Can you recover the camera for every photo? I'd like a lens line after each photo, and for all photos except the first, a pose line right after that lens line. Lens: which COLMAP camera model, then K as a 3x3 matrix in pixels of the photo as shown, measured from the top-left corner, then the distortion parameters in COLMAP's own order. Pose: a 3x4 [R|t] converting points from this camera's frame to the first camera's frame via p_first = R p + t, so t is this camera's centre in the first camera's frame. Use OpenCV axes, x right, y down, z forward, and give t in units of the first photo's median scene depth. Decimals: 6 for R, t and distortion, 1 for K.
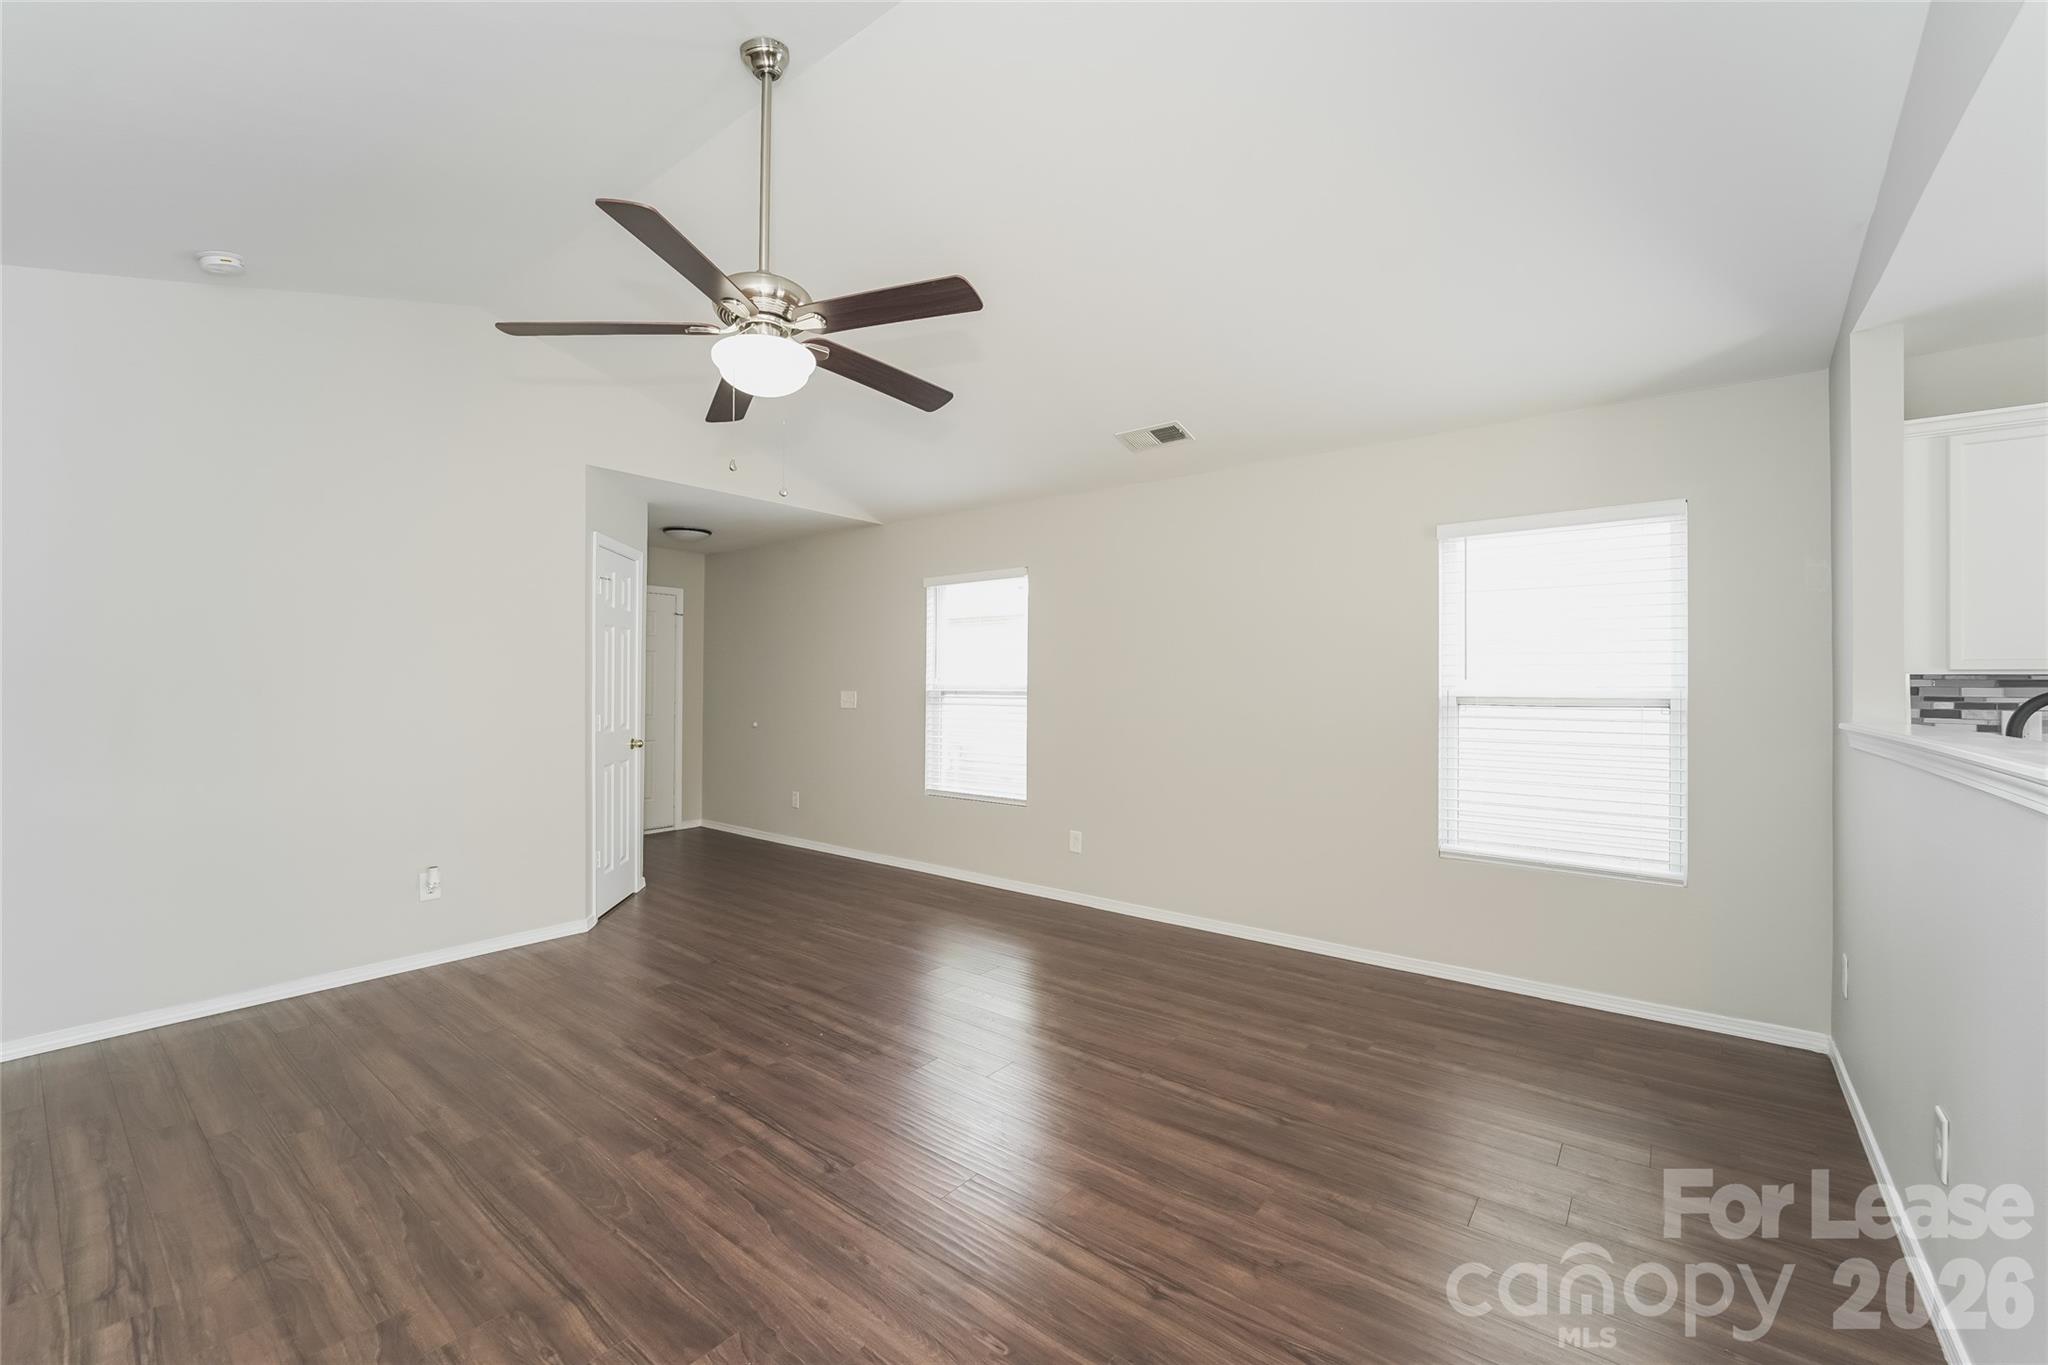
lens RADIAL K [[822.8, 0, 1018.7], [0, 822.8, 679.6], [0, 0, 1]] dist [-0.013429, -0.000084]
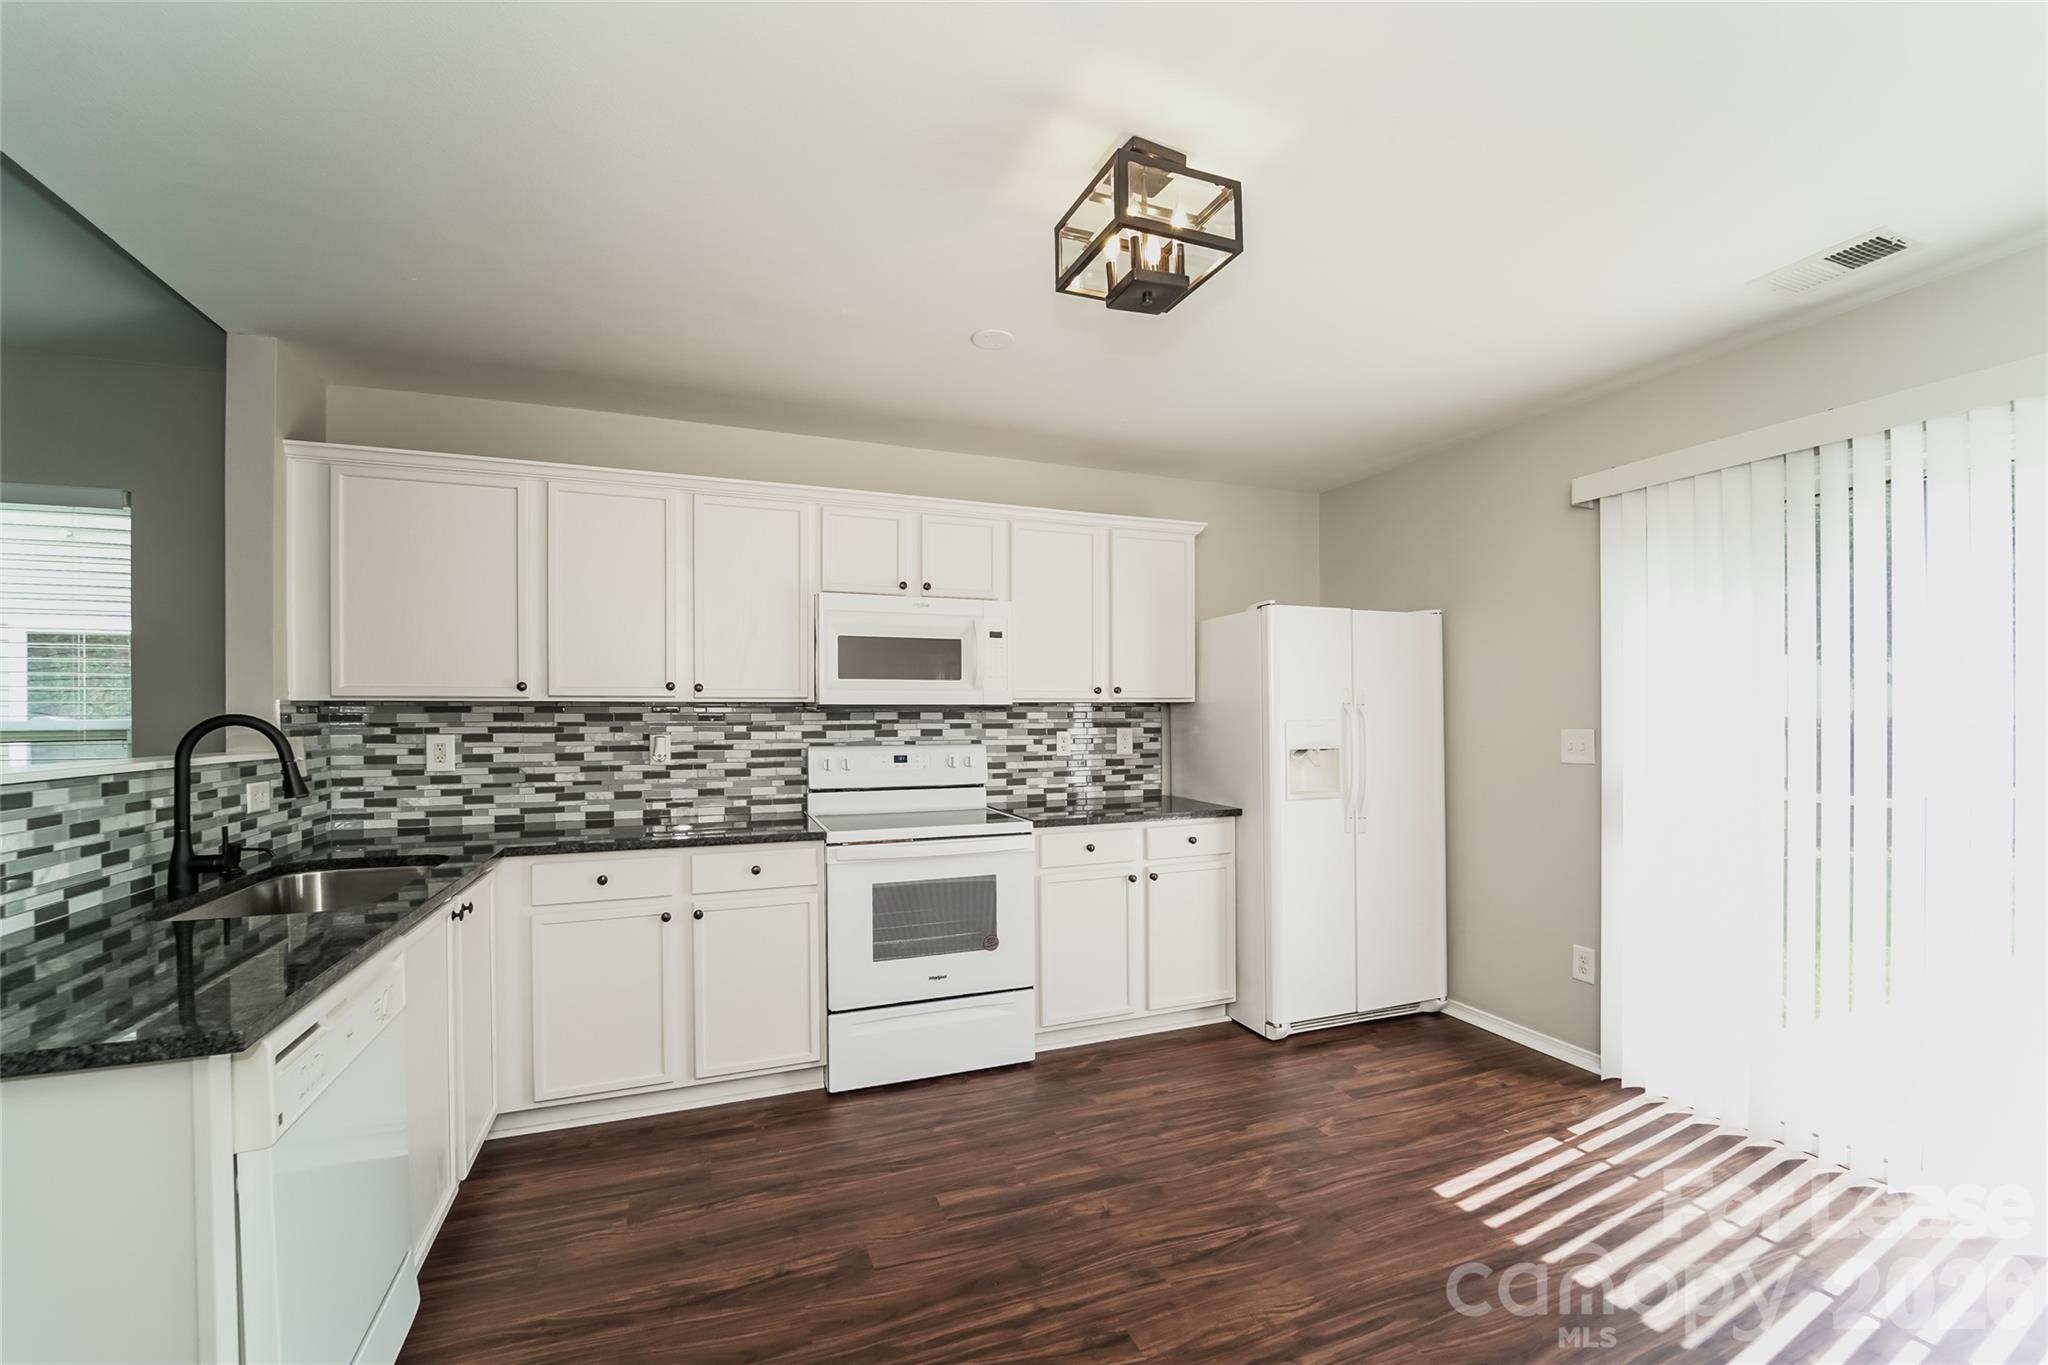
lens RADIAL K [[822.8, 0, 1070.0], [0, 822.8, 705.6], [0, 0, 1]] dist [-0.013429, -0.000084]
pose [[0.503323, 0.004010, 0.864089, 0.626023], [0.006156, 0.999947, -0.008226, 0.012350], [-0.864076, 0.009459, 0.503272, -0.264631]]
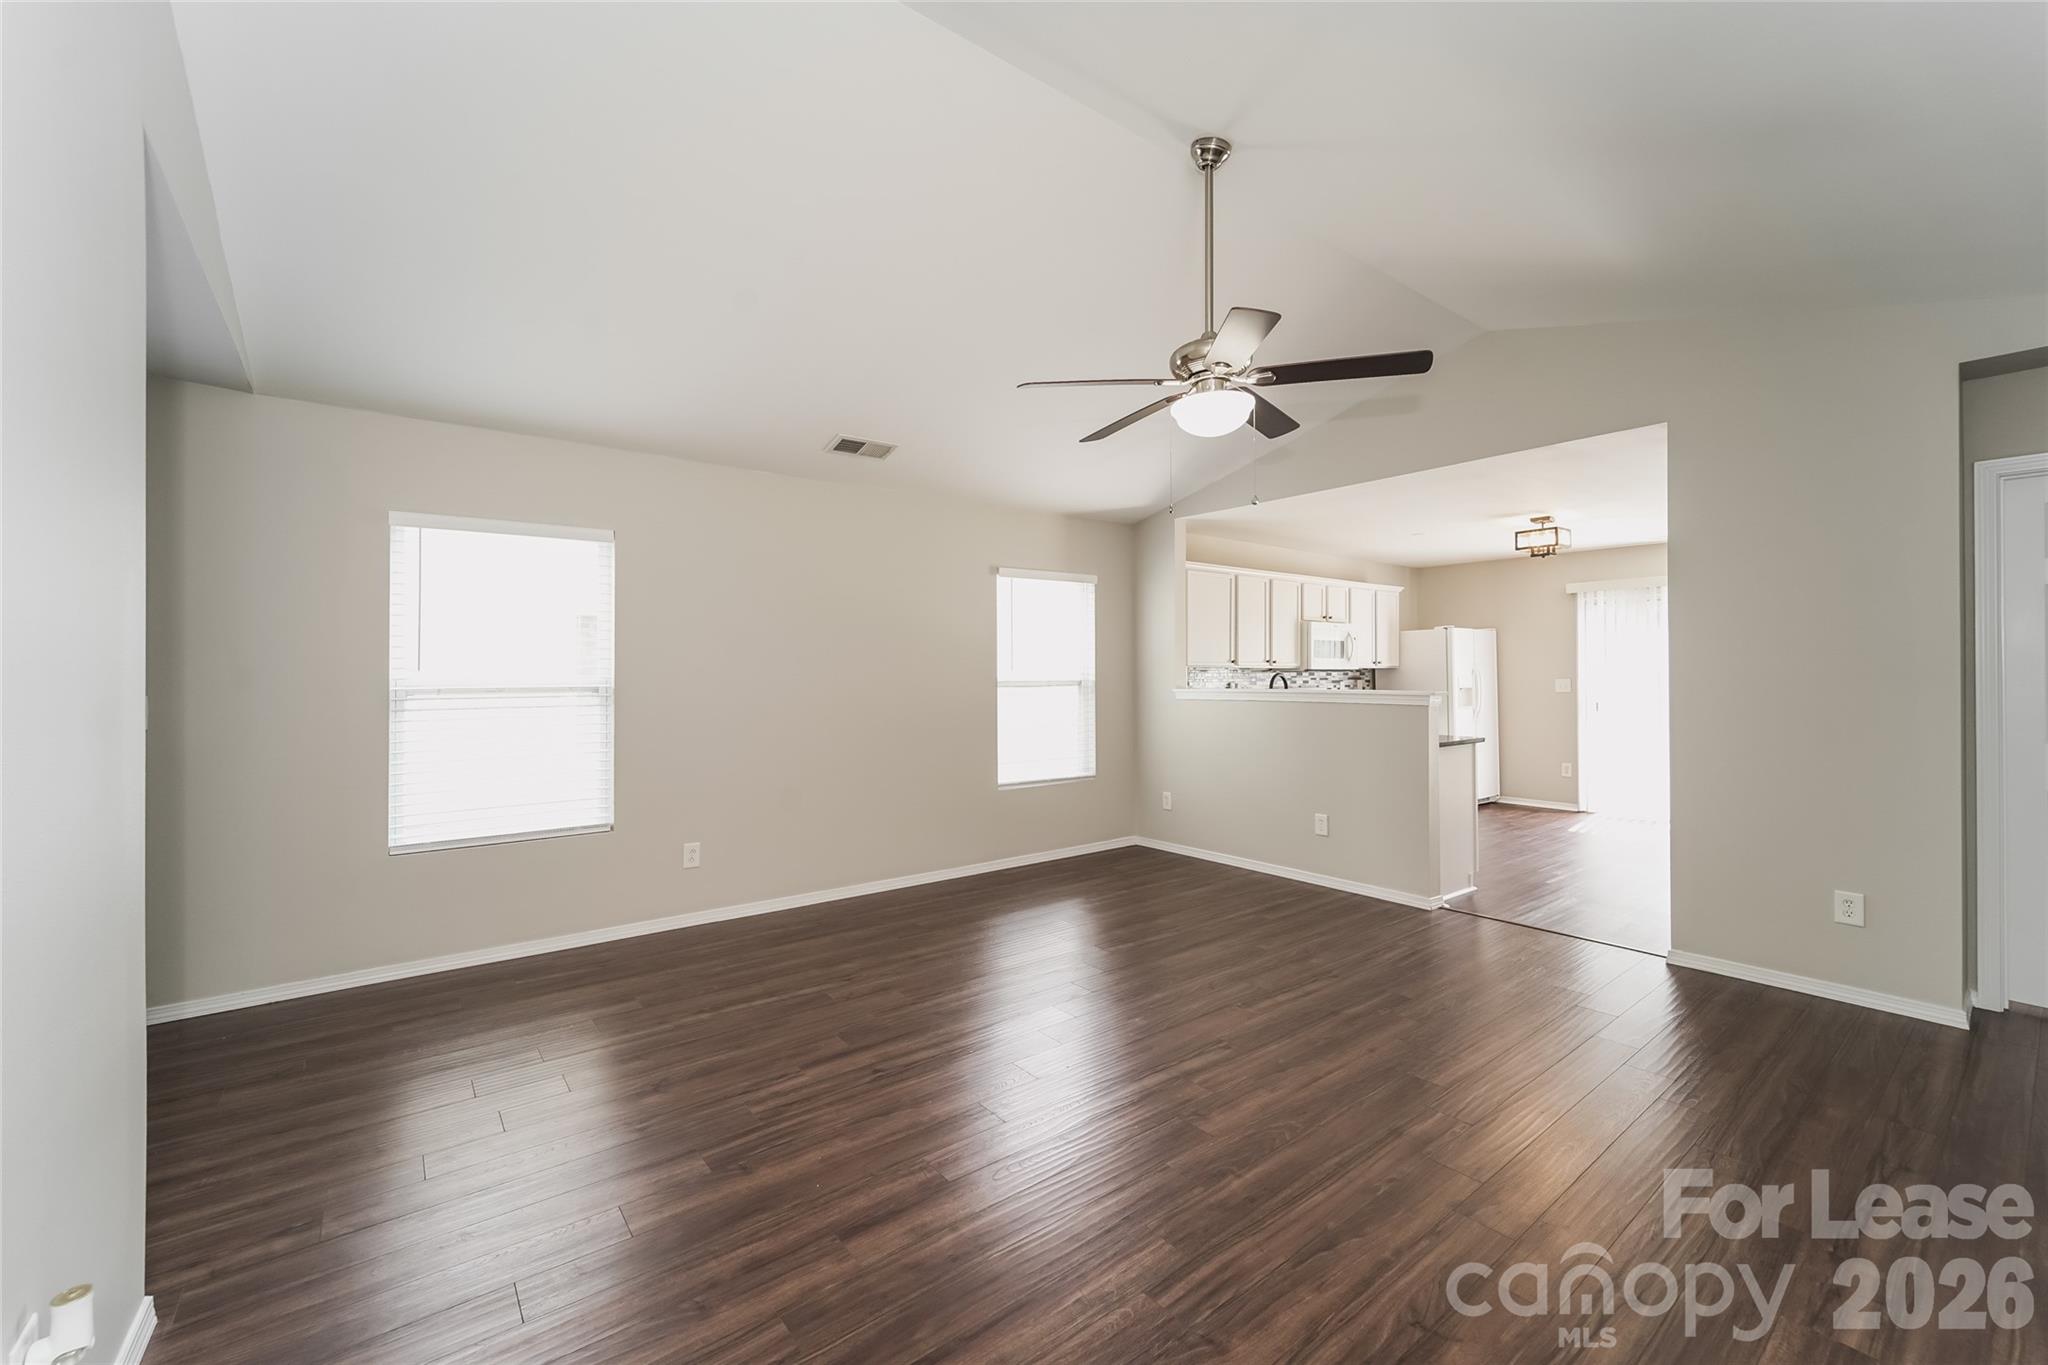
lens RADIAL K [[822.8, 0, 1026.6], [0, 822.8, 673.8], [0, 0, 1]] dist [-0.013429, -0.000084]
pose [[0.243465, -0.001406, 0.969909, -1.111146], [0.006884, 0.999976, -0.000279, 0.009042], [-0.969885, 0.006745, 0.243468, 0.707763]]
